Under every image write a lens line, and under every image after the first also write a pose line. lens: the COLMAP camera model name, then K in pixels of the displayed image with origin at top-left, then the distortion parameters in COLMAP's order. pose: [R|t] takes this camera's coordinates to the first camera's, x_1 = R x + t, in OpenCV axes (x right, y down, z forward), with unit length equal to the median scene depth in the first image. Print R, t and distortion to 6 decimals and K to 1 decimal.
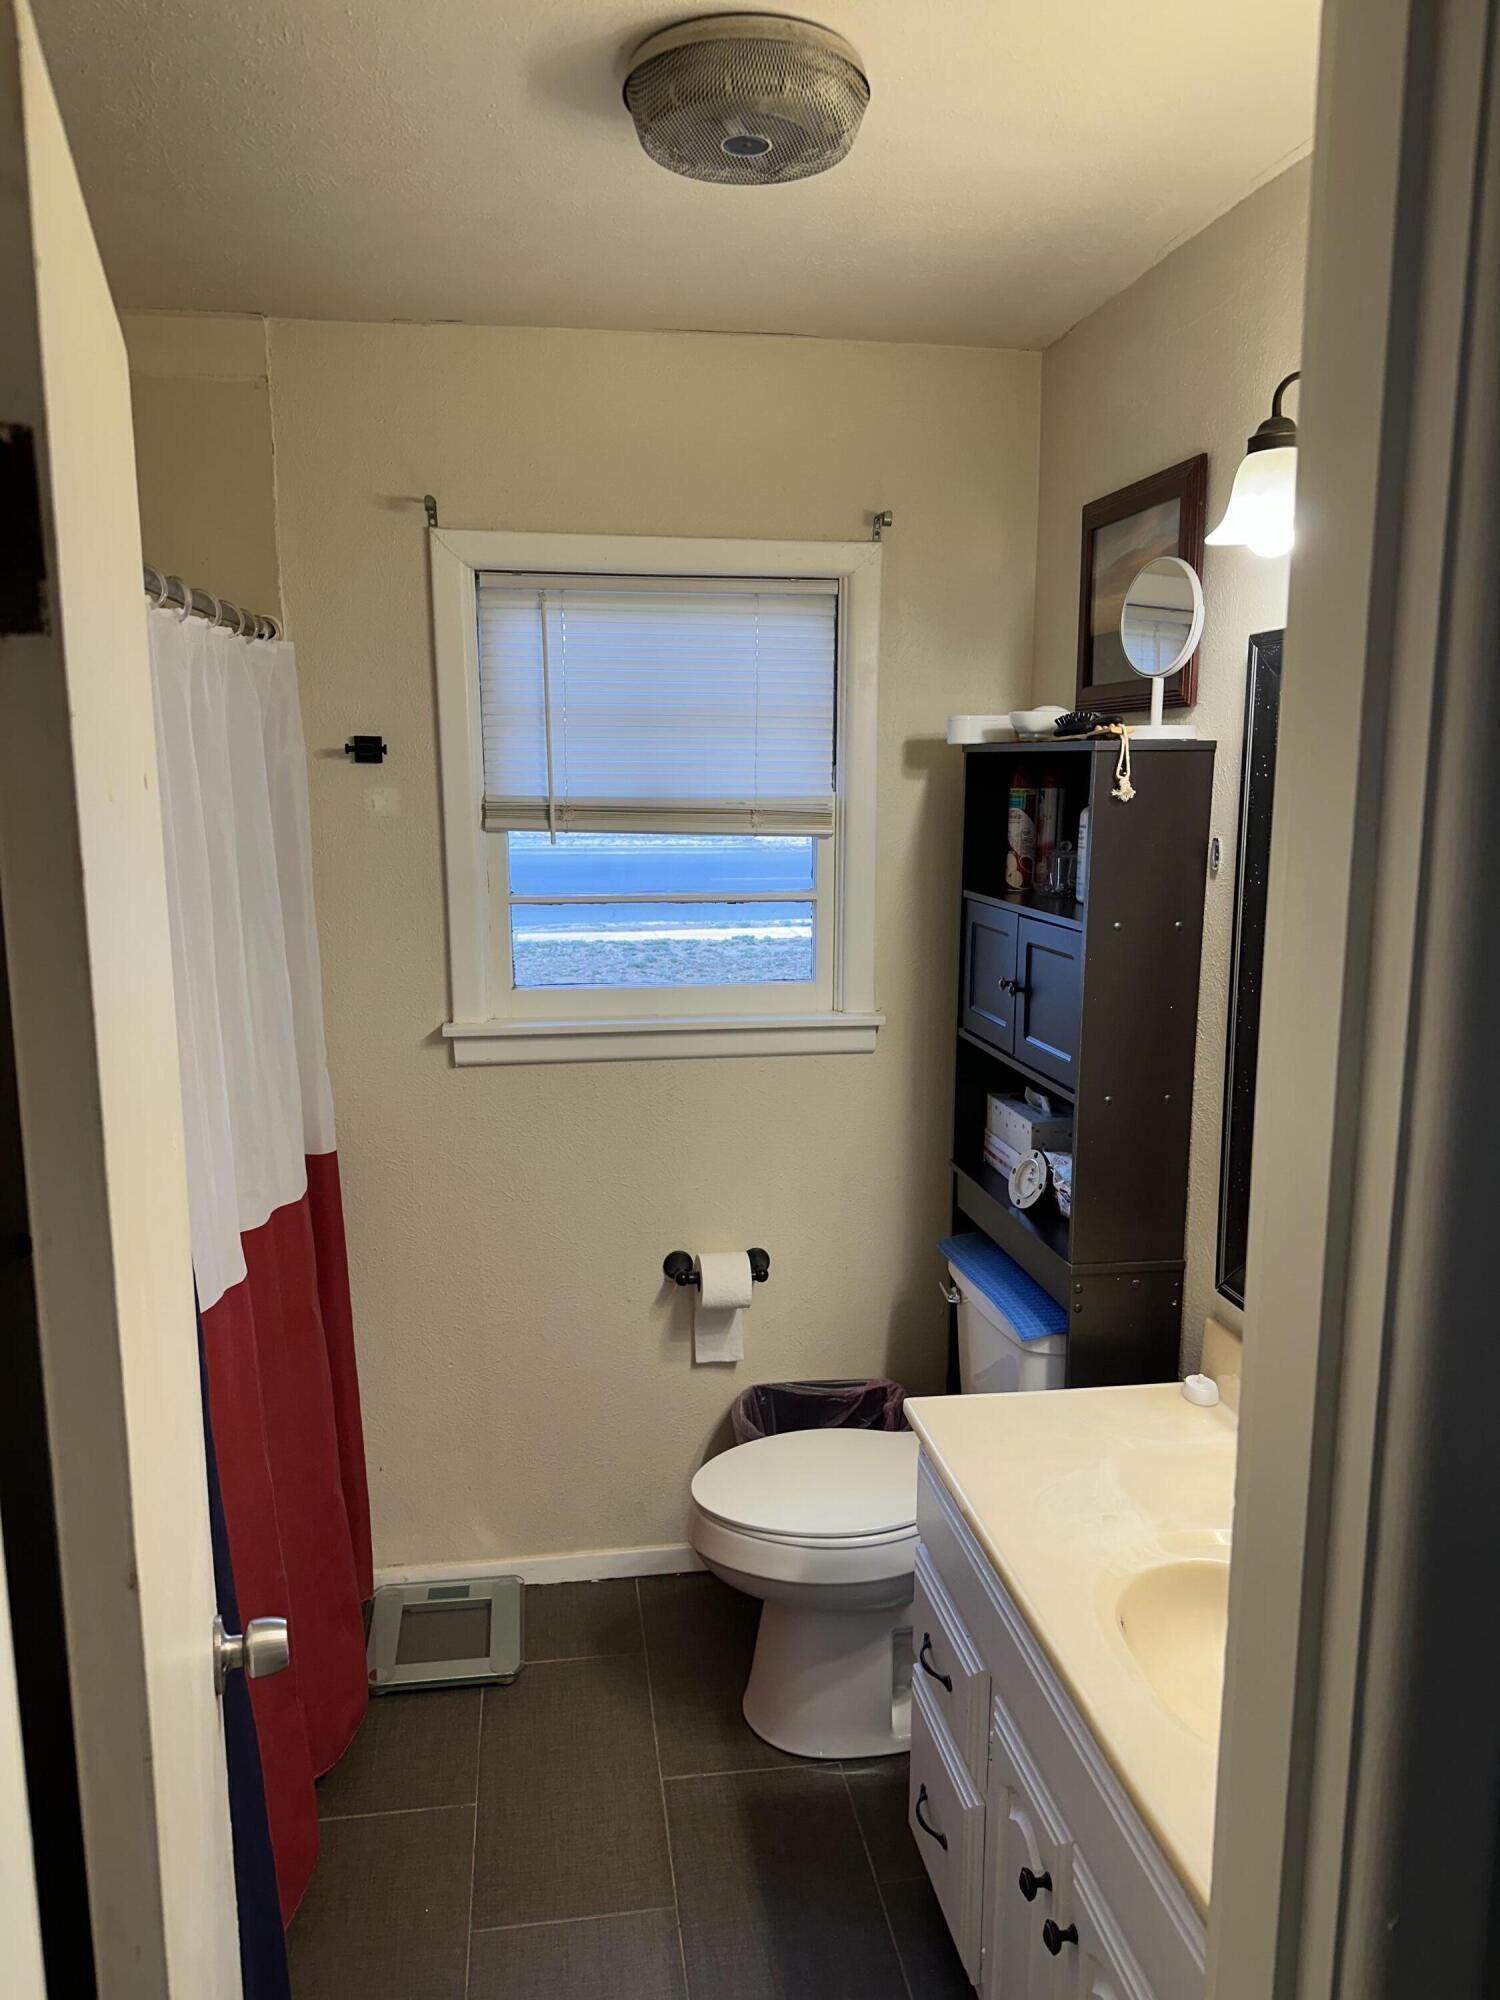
lens RADIAL K [[1389.9, 0, 733.5], [0, 1389.9, 1004.2], [0, 0, 1]] dist [0.148312, -0.264012]
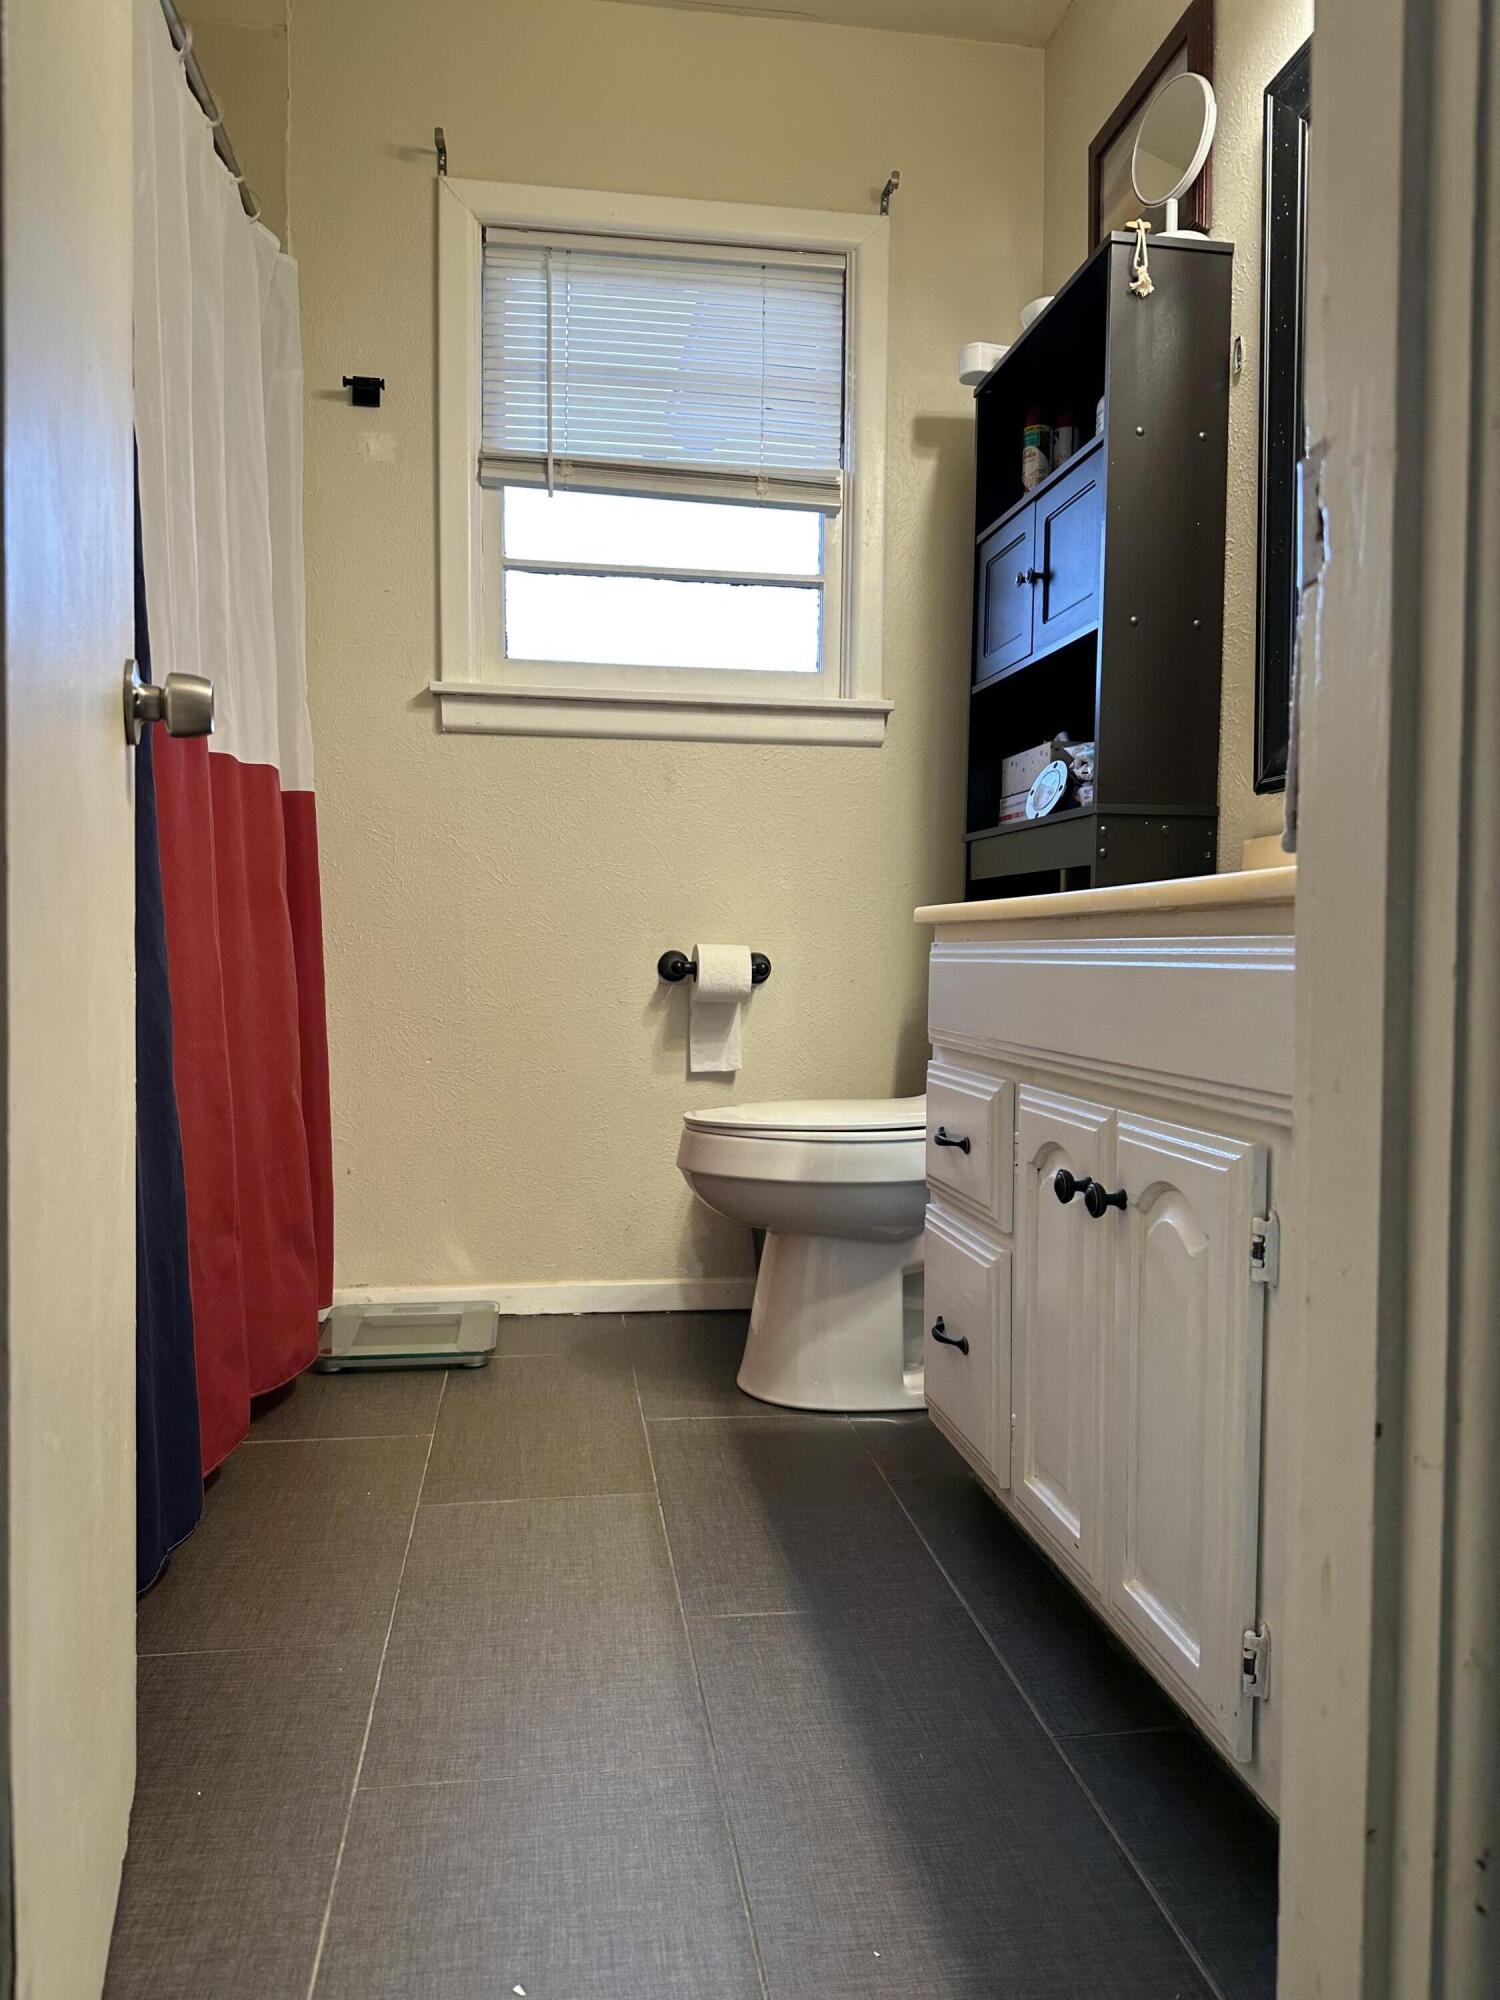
lens RADIAL K [[1403.8, 0, 732.1], [0, 1403.8, 1005.6], [0, 0, 1]] dist [0.055193, -0.071228]
pose [[0.999919, 0.010973, -0.006500, 0.006625], [-0.011774, 0.990129, -0.139666, 0.378034], [0.004904, 0.139731, 0.990177, 0.083244]]
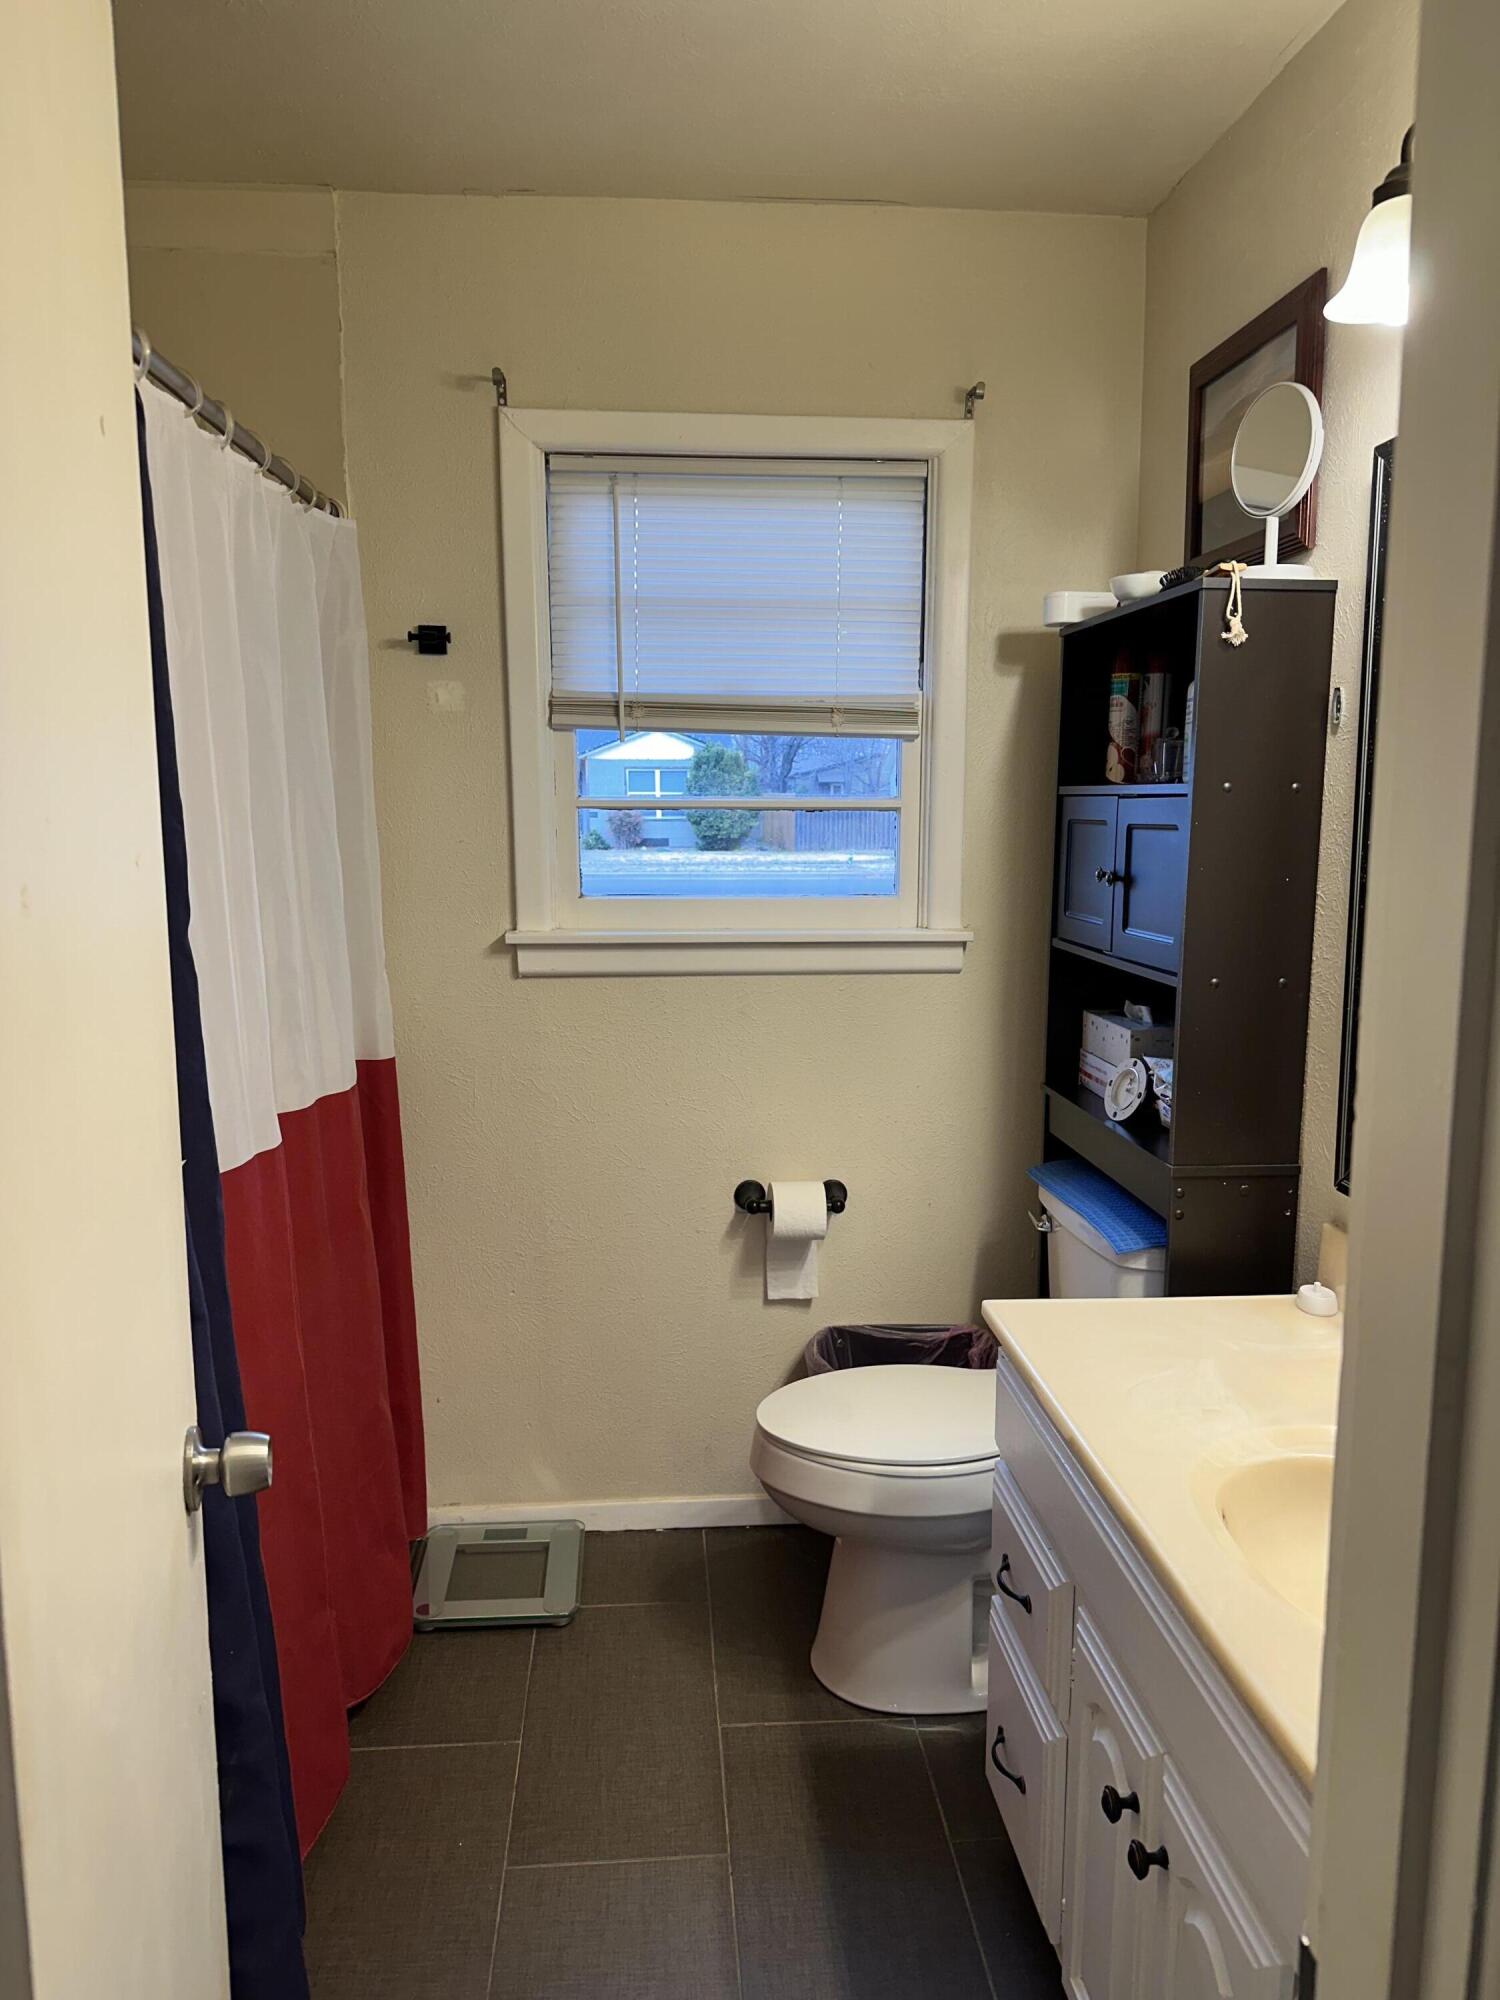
lens RADIAL K [[1388.7, 0, 747.0], [0, 1388.7, 1008.5], [0, 0, 1]] dist [0.148241, -0.281195]
pose [[0.997749, 0.010960, -0.066150, 0.021310], [-0.012650, 0.999603, -0.025191, 0.092432], [0.065848, 0.025971, 0.997492, 0.061178]]
